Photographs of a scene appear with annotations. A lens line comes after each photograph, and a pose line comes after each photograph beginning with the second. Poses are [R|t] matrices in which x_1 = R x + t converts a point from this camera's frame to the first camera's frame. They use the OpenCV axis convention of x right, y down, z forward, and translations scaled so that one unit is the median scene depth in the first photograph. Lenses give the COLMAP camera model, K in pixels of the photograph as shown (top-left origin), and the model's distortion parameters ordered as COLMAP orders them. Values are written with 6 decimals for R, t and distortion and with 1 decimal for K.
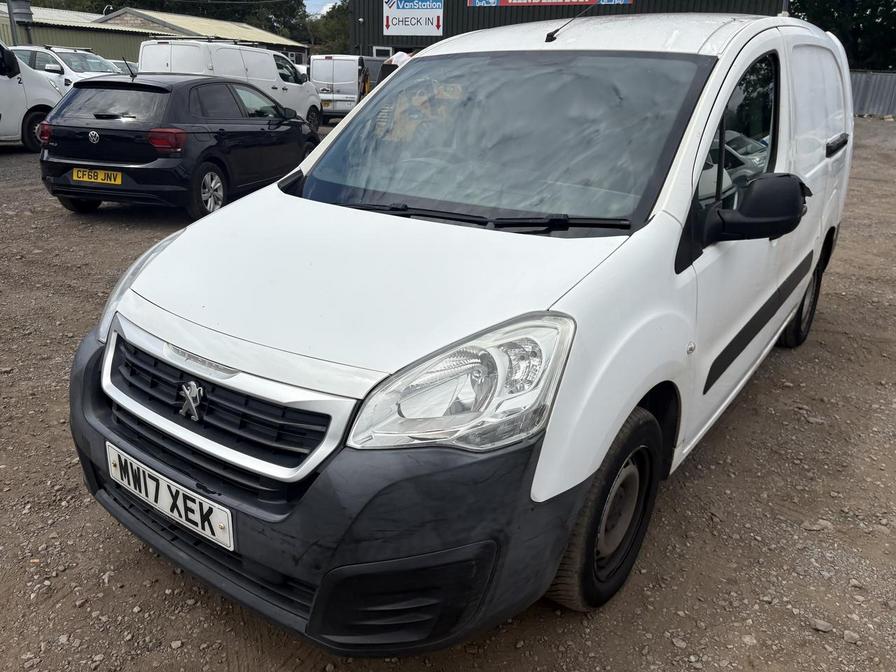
lens RADIAL K [[683.6, 0, 446.4], [0, 683.6, 333.0], [0, 0, 1]] dist [0.012963, -0.029455]
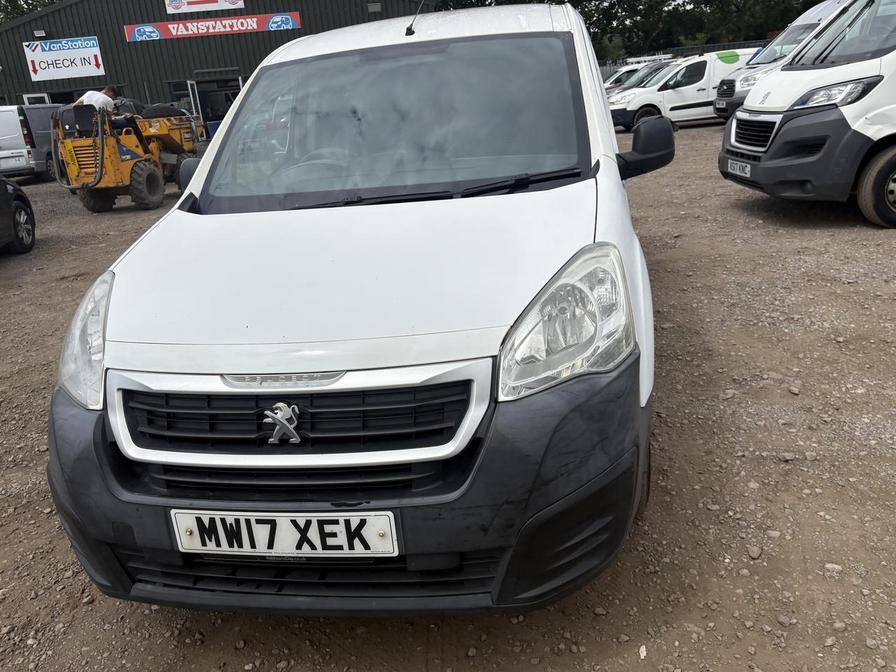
lens RADIAL K [[683.6, 0, 453.3], [0, 683.6, 317.0], [0, 0, 1]] dist [0.012963, -0.029455]
pose [[0.881664, -0.240124, 0.406213, -0.503566], [0.261867, 0.965101, 0.002129, 0.019681], [-0.392548, 0.104497, 0.913776, 0.073385]]
